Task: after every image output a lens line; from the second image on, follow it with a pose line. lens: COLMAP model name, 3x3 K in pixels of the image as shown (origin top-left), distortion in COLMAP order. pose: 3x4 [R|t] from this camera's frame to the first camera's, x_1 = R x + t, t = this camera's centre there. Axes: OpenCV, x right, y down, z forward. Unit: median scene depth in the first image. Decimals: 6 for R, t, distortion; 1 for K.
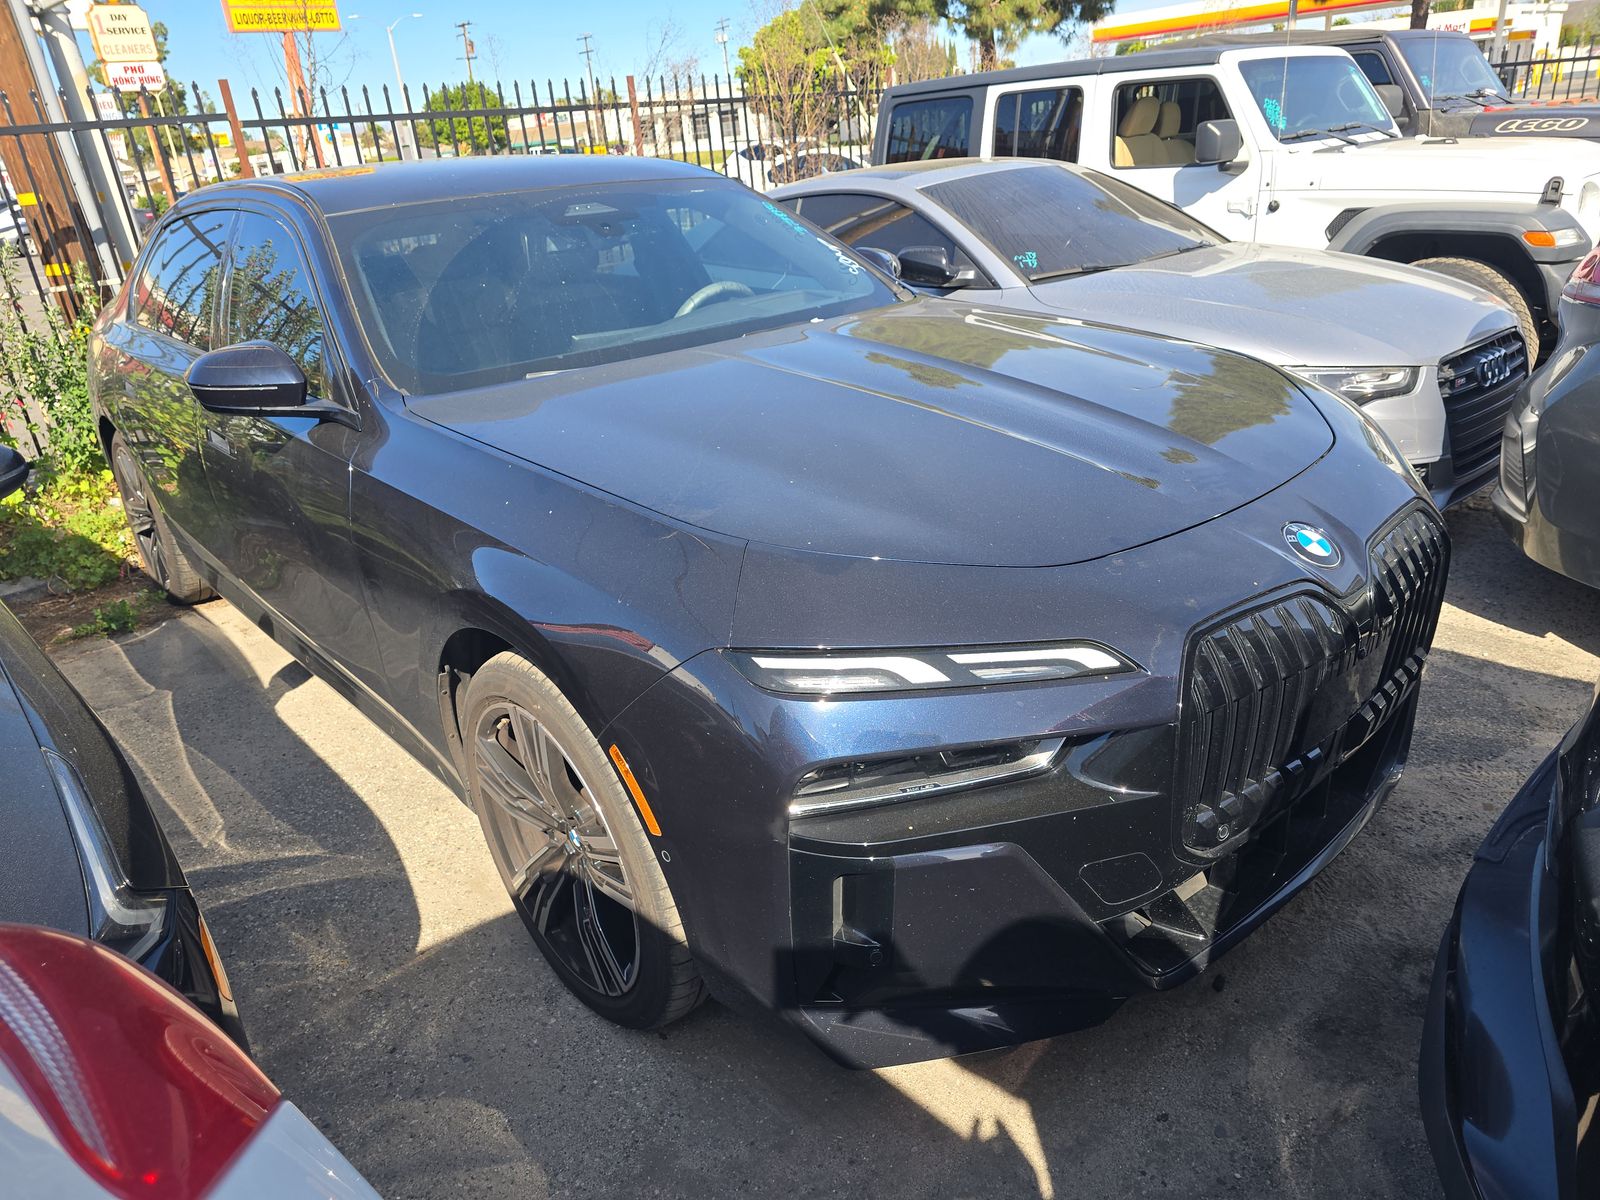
lens RADIAL K [[1092.9, 0, 795.0], [0, 1092.9, 603.0], [0, 0, 1]] dist [0.036399, -0.043298]
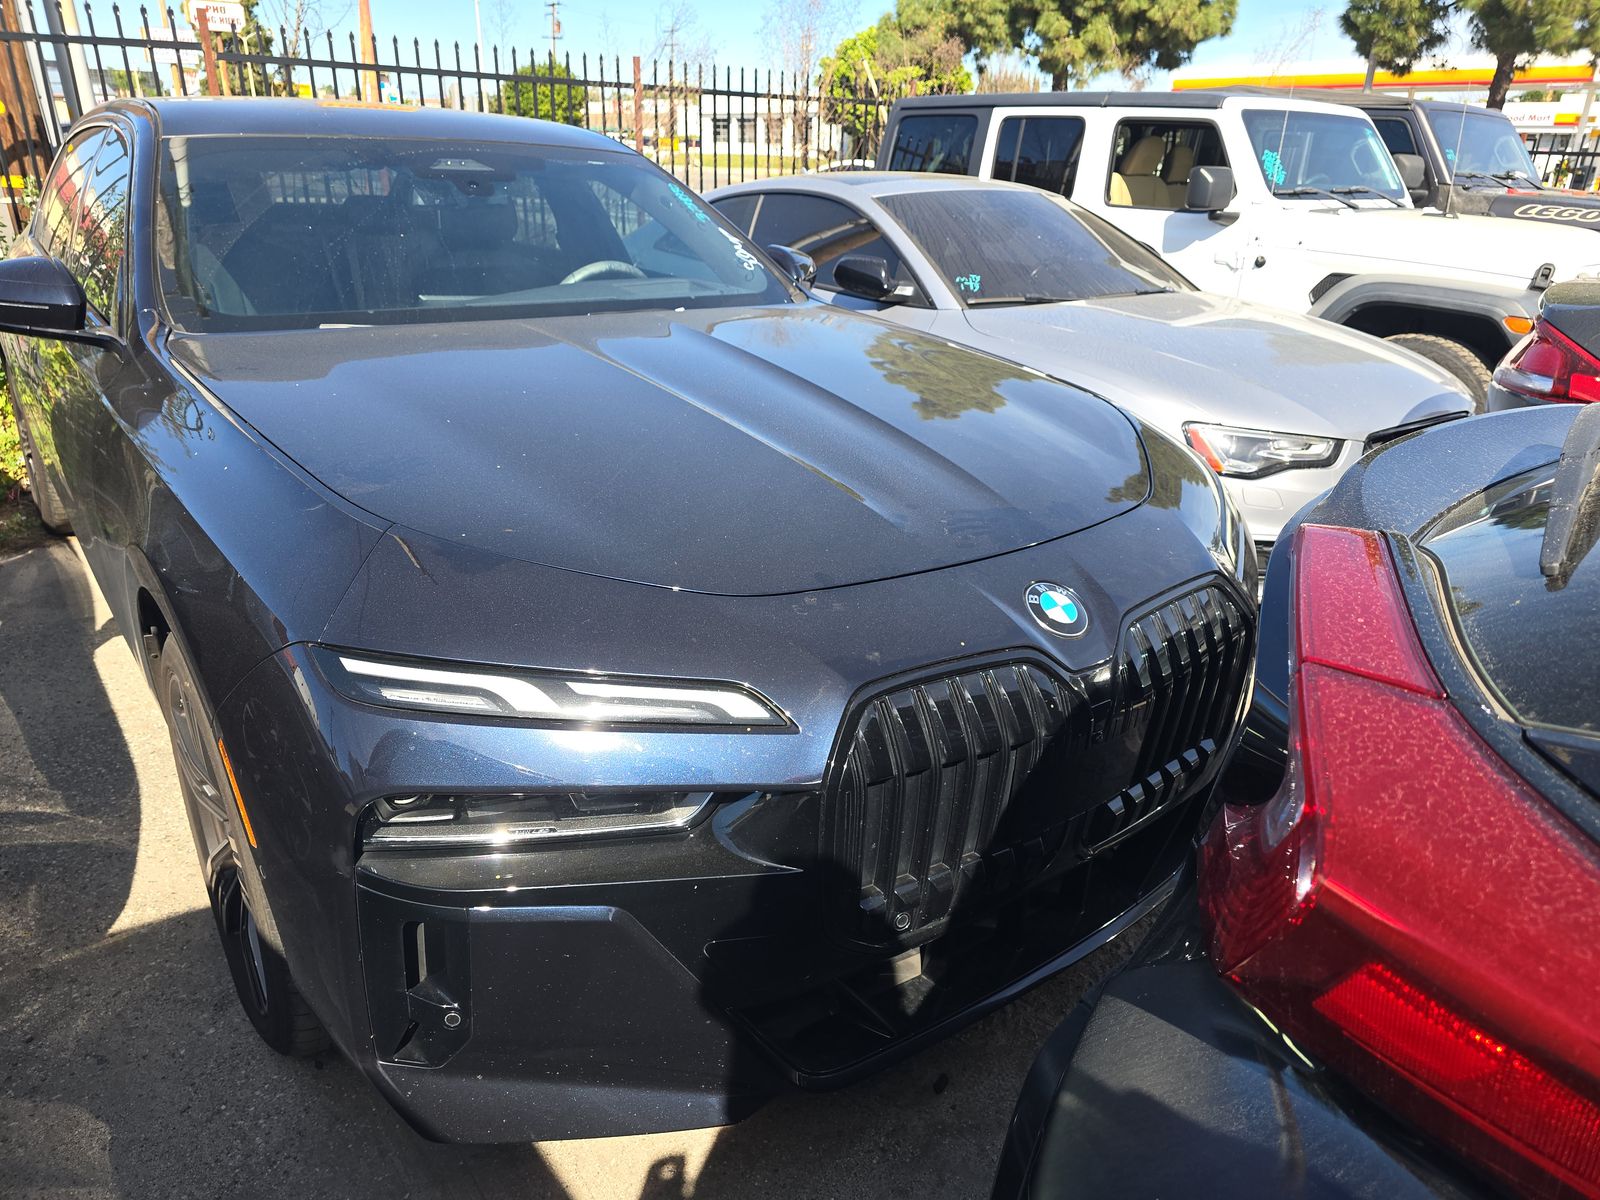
lens RADIAL K [[1092.9, 0, 803.4], [0, 1092.9, 602.1], [0, 0, 1]] dist [0.036399, -0.043298]
pose [[0.992408, 0.121972, -0.015760, 0.117314], [-0.122129, 0.992469, -0.009433, -0.010534], [0.014491, 0.011286, 0.999831, 0.048633]]
